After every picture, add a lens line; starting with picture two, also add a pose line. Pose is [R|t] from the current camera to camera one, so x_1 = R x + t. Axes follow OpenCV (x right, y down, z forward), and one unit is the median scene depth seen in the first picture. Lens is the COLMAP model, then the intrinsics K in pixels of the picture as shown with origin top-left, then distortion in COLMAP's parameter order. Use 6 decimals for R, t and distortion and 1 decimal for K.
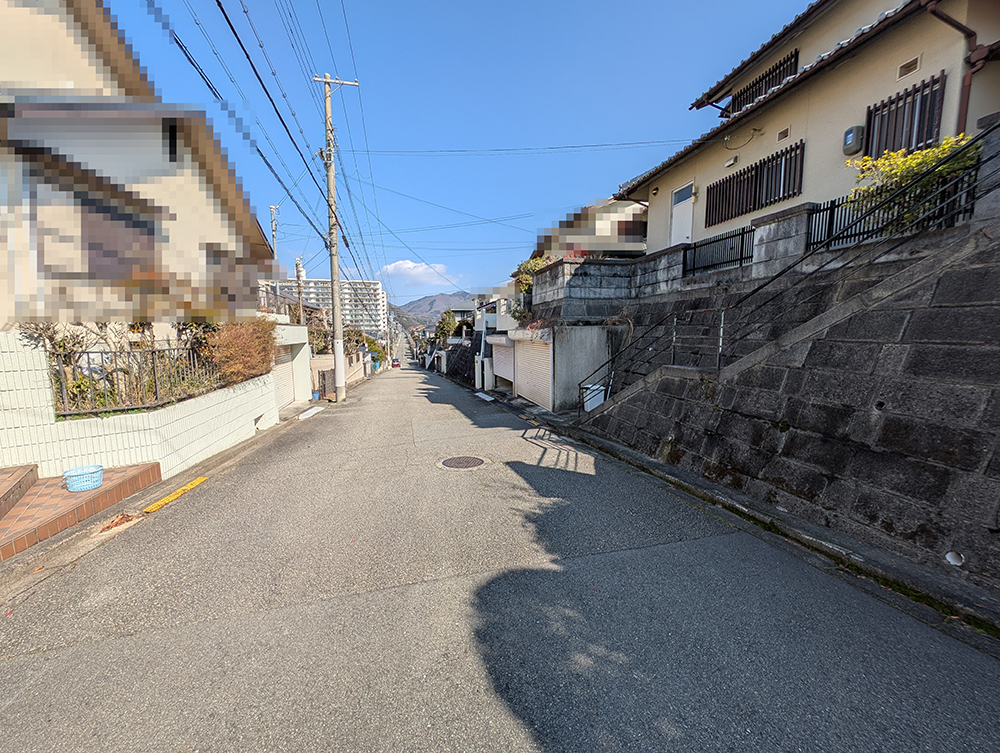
lens RADIAL K [[375.2, 0, 499.4], [0, 375.2, 375.6], [0, 0, 1]] dist [0.004033, -0.002183]
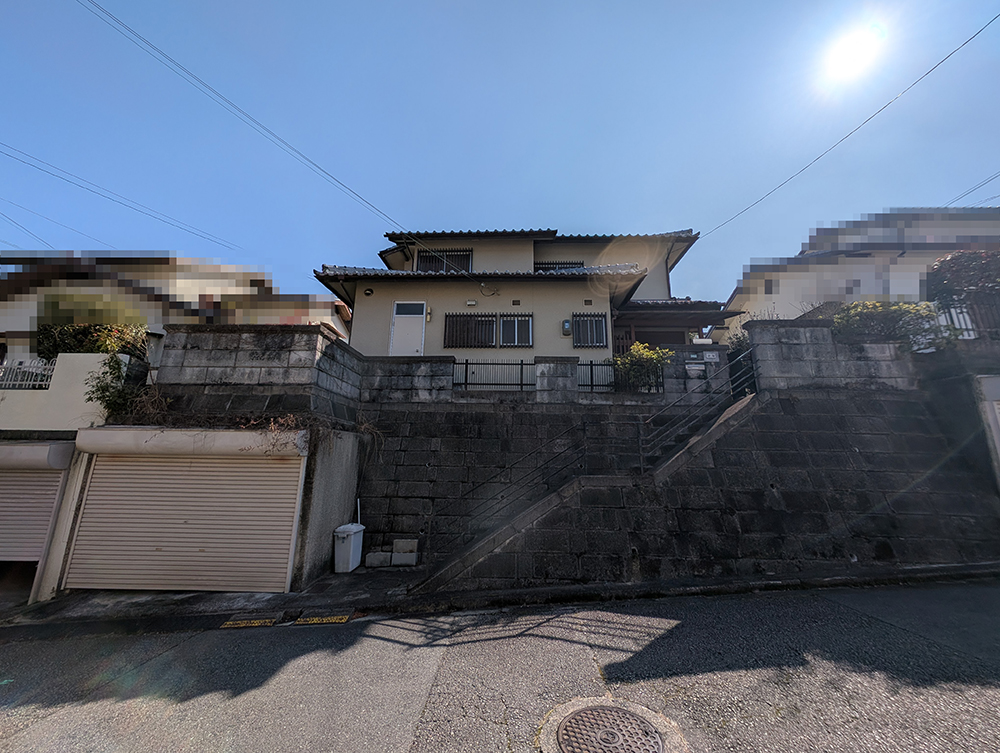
lens RADIAL K [[375.2, 0, 503.3], [0, 375.2, 373.4], [0, 0, 1]] dist [0.004033, -0.002183]
pose [[0.257945, 0.229377, 0.938536, -0.578314], [0.098675, 0.960075, -0.261761, -0.047729], [-0.961108, 0.160130, 0.225012, 0.935156]]
